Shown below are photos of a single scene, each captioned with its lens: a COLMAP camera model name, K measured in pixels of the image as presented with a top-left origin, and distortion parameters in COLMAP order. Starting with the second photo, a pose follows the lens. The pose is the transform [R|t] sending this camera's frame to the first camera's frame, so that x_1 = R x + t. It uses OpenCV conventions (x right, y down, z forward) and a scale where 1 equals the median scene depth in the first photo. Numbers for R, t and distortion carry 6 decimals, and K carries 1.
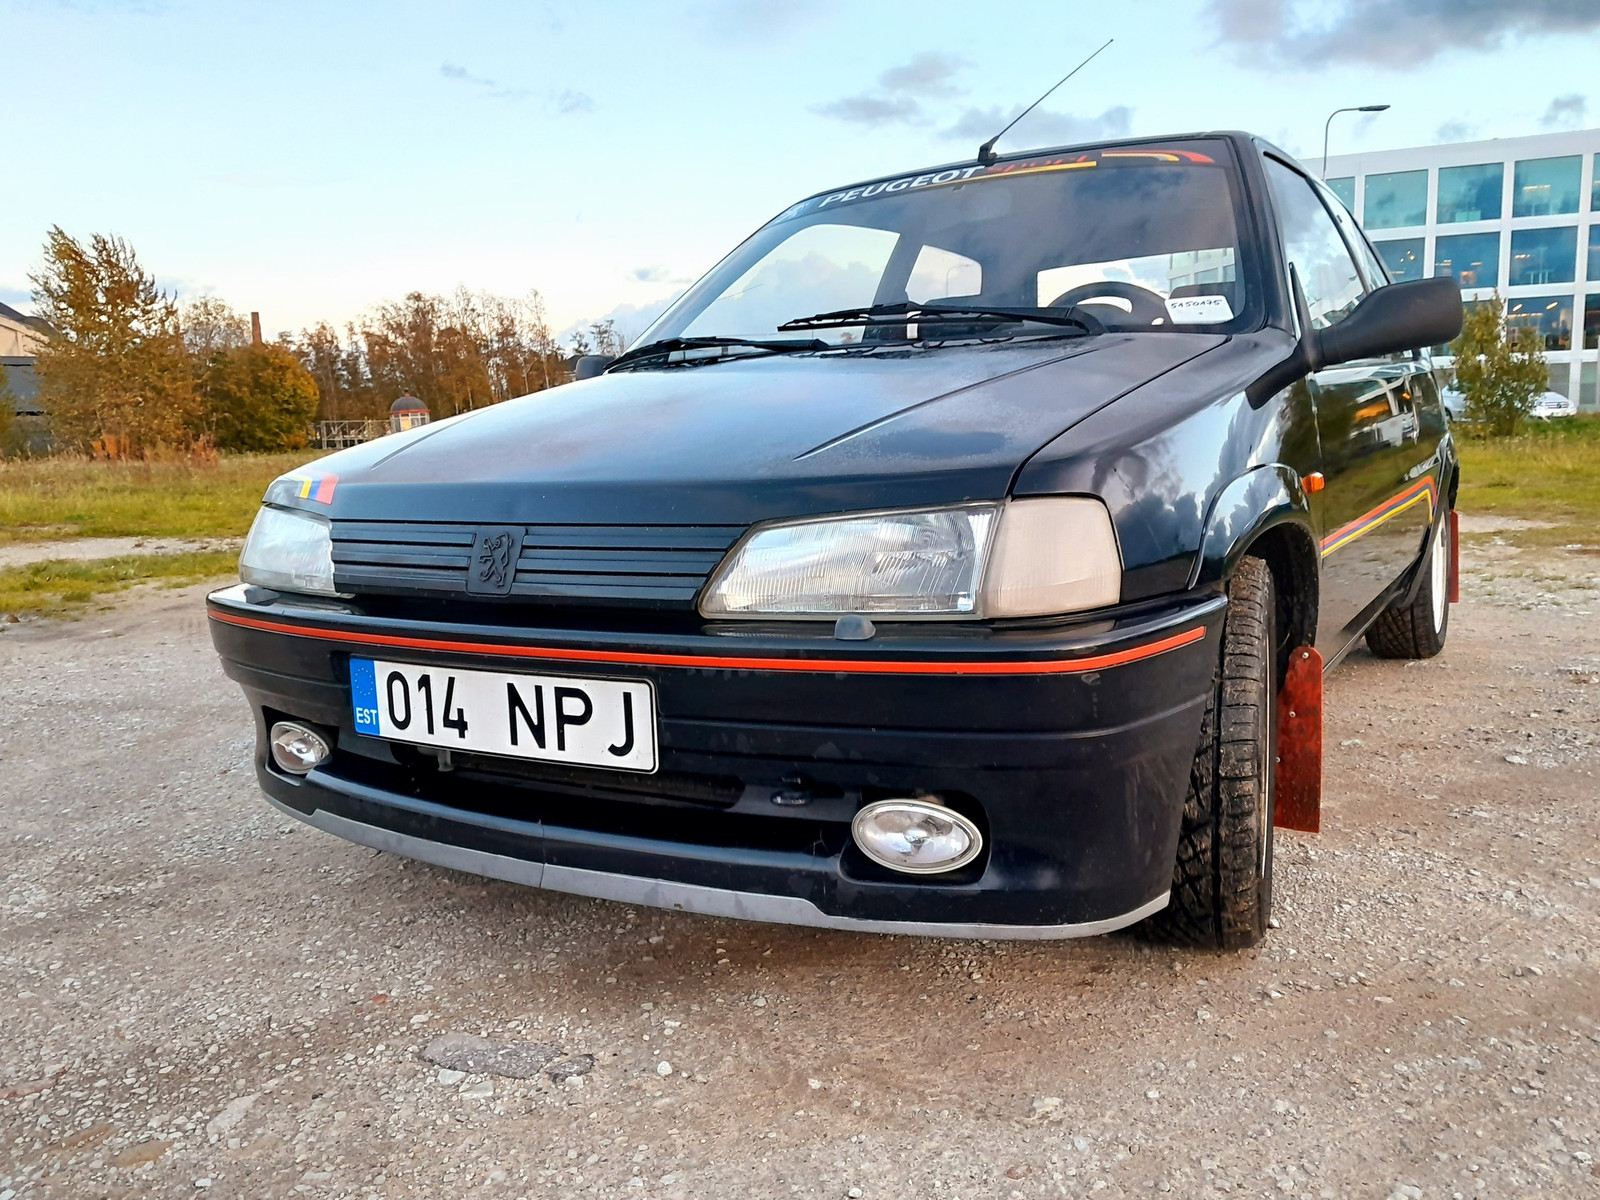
lens RADIAL K [[1242.7, 0, 814.5], [0, 1242.7, 628.1], [0, 0, 1]] dist [0.031841, -0.021330]
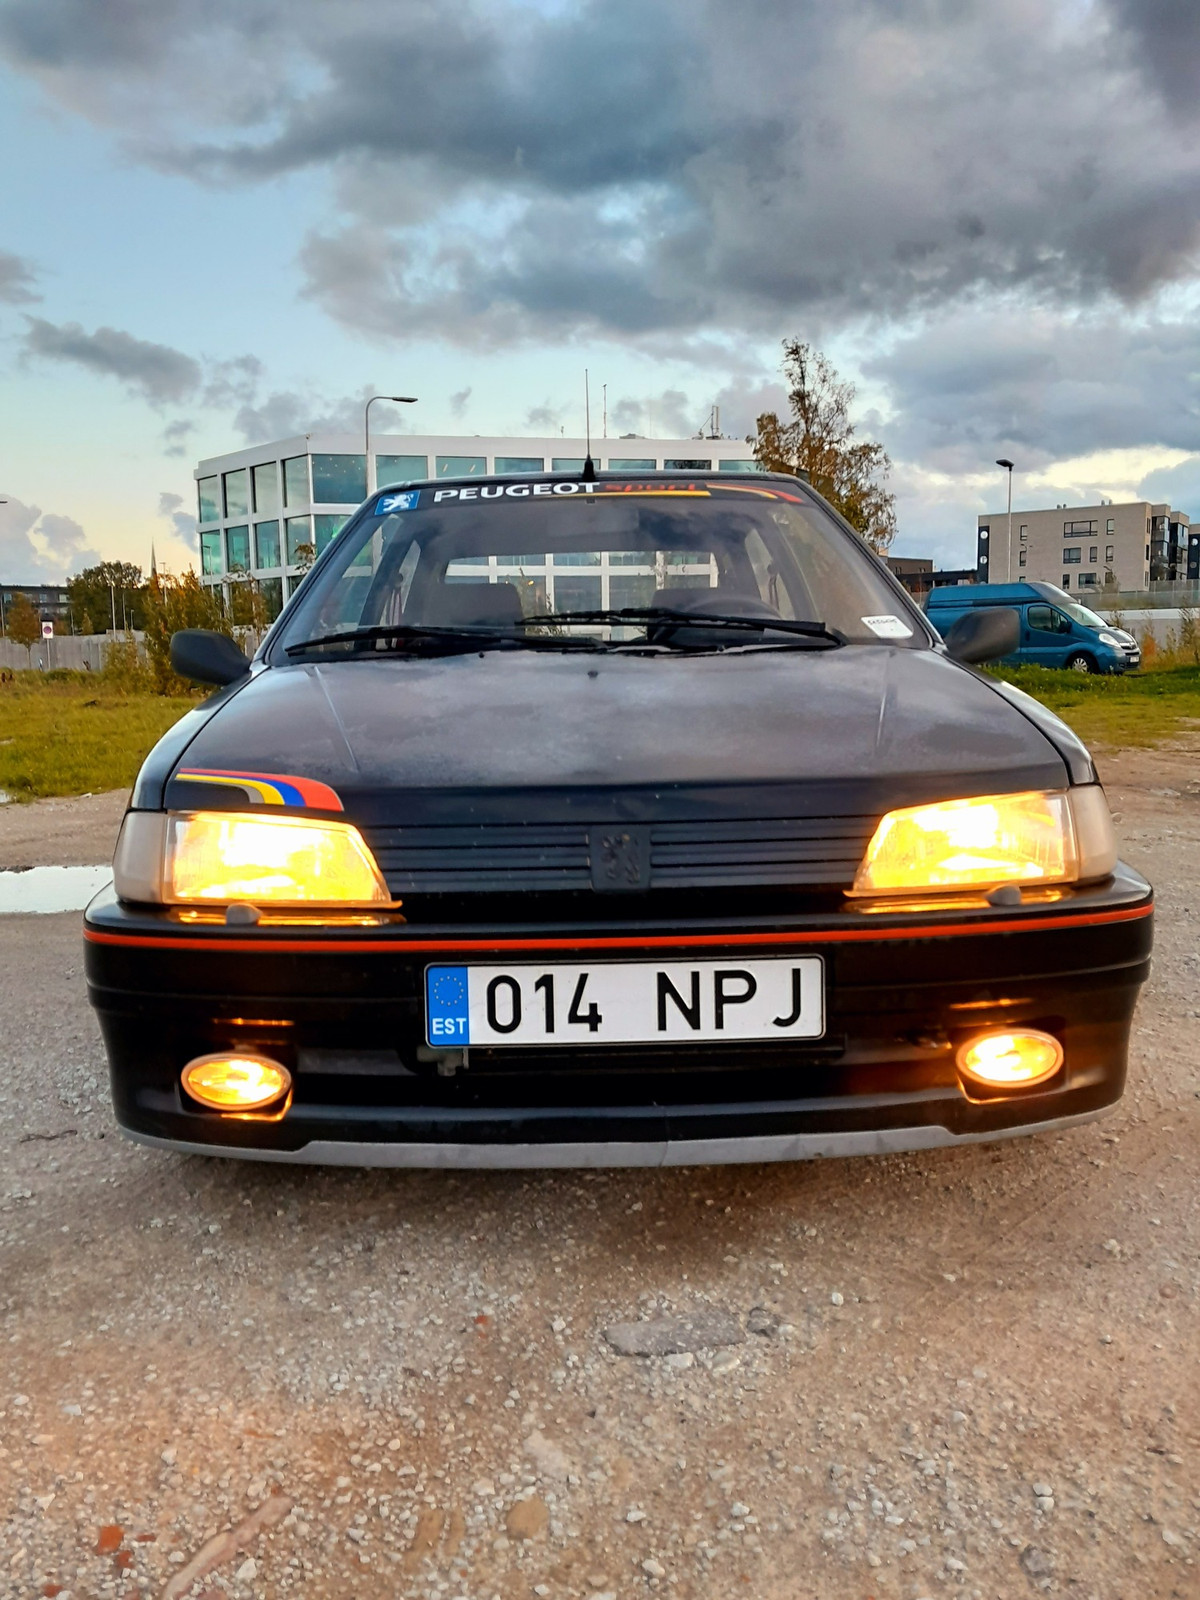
lens RADIAL K [[1242.7, 0, 585.7], [0, 1242.7, 806.4], [0, 0, 1]] dist [0.031841, -0.021330]
pose [[0.834582, -0.033491, 0.549865, -0.873029], [0.063263, 0.997373, -0.035272, -0.063063], [-0.547239, 0.064224, 0.834509, 0.146149]]
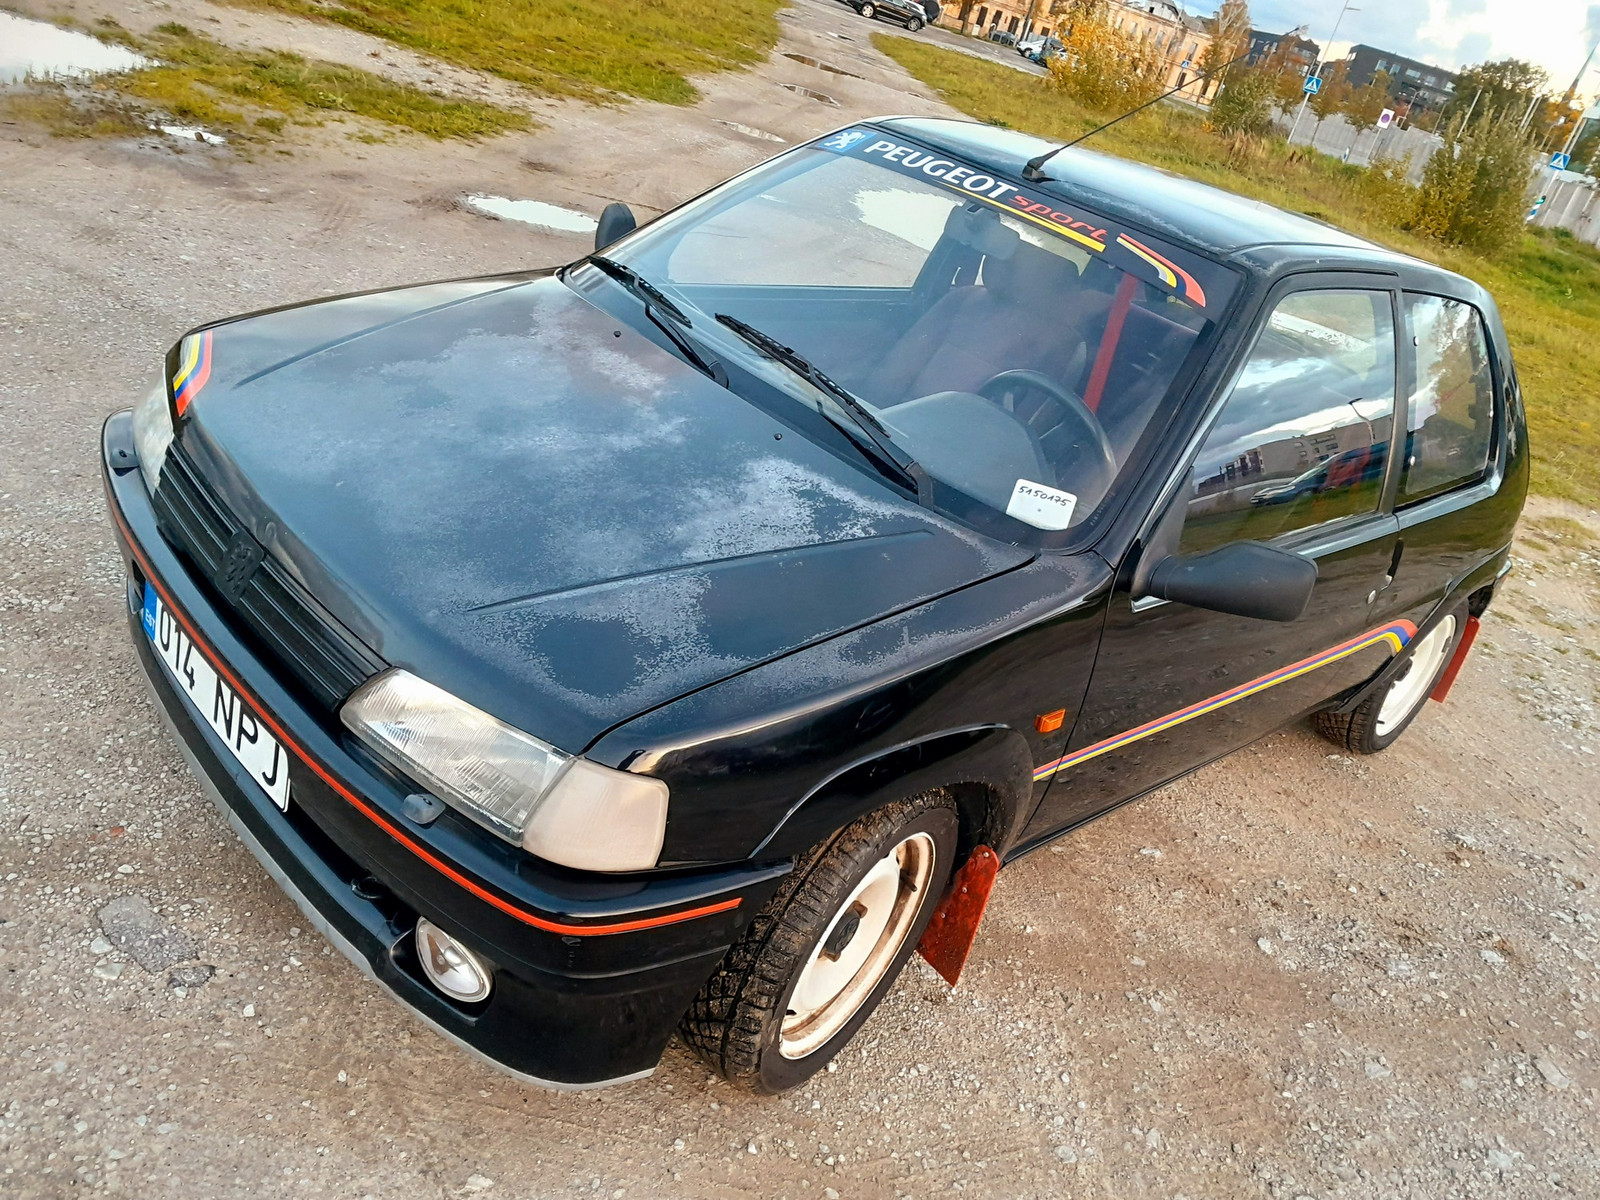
lens RADIAL K [[1242.7, 0, 795.8], [0, 1242.7, 604.0], [0, 0, 1]] dist [0.031841, -0.021330]
pose [[0.921742, 0.374497, -0.100719, 0.340803], [-0.334901, 0.899636, 0.280174, -0.521306], [0.195534, -0.224517, 0.954651, 0.004314]]
